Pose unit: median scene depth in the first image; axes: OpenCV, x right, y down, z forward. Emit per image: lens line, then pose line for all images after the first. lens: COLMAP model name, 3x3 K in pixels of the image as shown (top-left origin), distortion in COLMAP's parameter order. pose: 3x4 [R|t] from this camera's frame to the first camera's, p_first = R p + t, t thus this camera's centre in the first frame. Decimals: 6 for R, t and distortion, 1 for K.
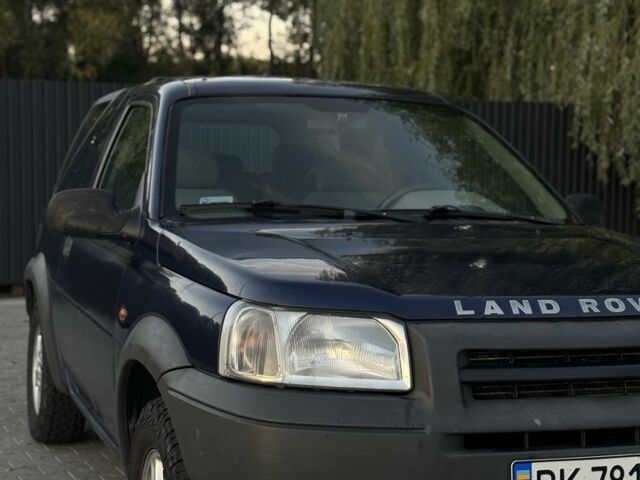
lens RADIAL K [[1170.4, 0, 316.4], [0, 1170.4, 255.3], [0, 0, 1]] dist [0.122174, 0.000000]
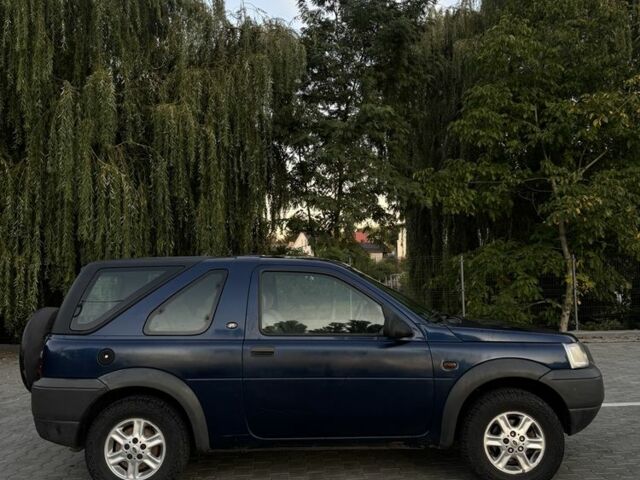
lens RADIAL K [[588.7, 0, 315.4], [0, 588.7, 237.4], [0, 0, 1]] dist [0.053590, 0.000000]
pose [[0.346158, 0.046357, 0.937030, -1.633981], [0.092182, 0.992265, -0.083144, -0.154606], [-0.933636, 0.115158, 0.339207, 0.975285]]
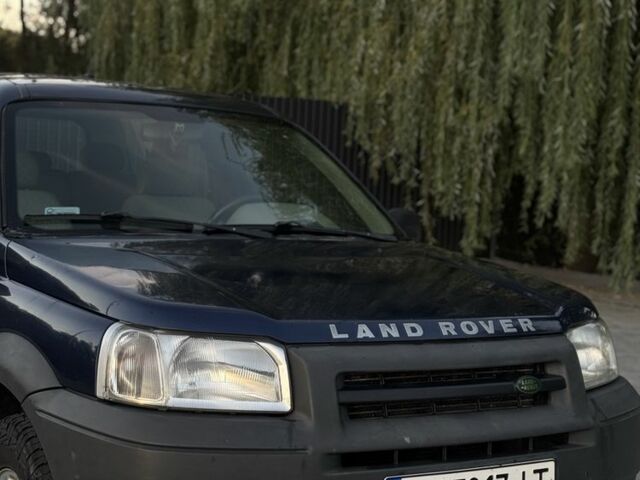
lens RADIAL K [[1170.4, 0, 321.9], [0, 1170.4, 260.8], [0, 0, 1]] dist [0.122174, 0.000000]
pose [[0.976622, 0.016165, 0.214357, -0.103995], [-0.020278, 0.999650, 0.017001, -0.032727], [-0.214007, -0.020950, 0.976607, -0.017302]]
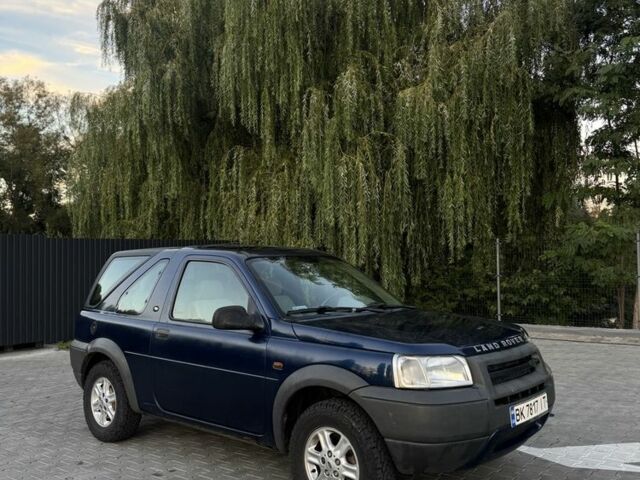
lens RADIAL K [[588.7, 0, 320.3], [0, 588.7, 243.1], [0, 0, 1]] dist [0.053590, 0.000000]
pose [[0.877522, -0.011693, 0.479393, -0.720221], [0.063489, 0.993735, -0.091977, -0.079812], [-0.475314, 0.111148, 0.872767, 0.008062]]
